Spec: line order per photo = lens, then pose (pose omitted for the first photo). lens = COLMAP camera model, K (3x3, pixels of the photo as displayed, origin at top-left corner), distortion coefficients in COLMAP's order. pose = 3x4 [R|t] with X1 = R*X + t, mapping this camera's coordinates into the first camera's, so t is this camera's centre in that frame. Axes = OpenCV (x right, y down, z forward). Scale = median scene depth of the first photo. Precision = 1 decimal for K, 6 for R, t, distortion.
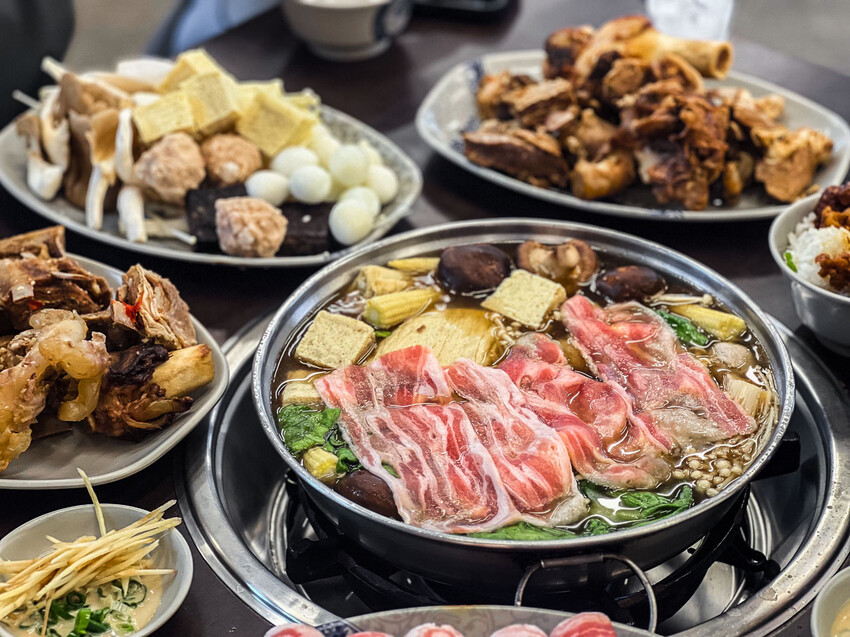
lens RADIAL K [[1903.5, 0, 425.2], [0, 1903.5, 317.6], [0, 0, 1]] dist [0.143302, 0.000000]
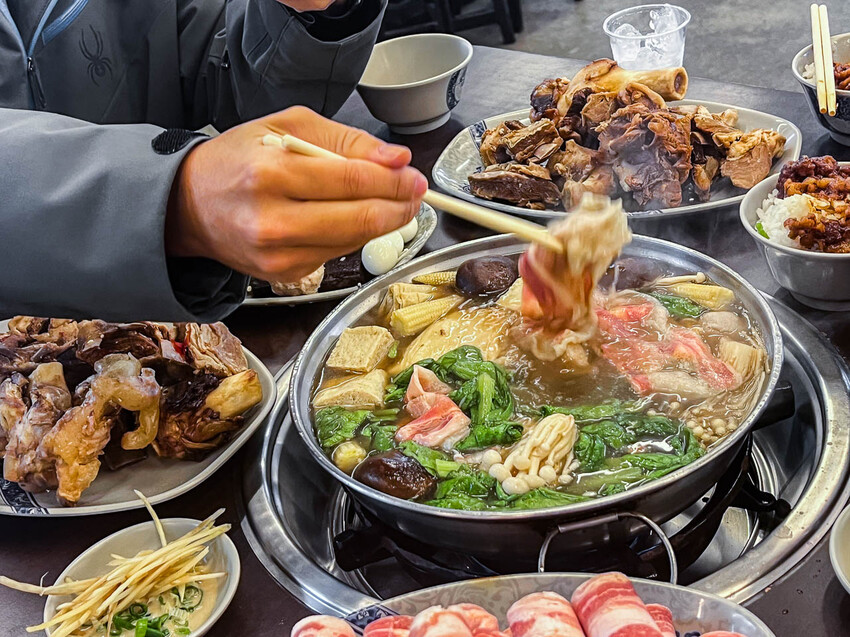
lens RADIAL K [[1209.0, 0, 406.2], [0, 1209.0, 346.4], [0, 0, 1]] dist [0.057287, 0.000000]
pose [[0.986968, -0.128890, -0.096343, 0.048298], [0.126372, 0.991472, -0.031818, 0.035401], [0.099622, 0.019228, 0.994840, 0.289705]]
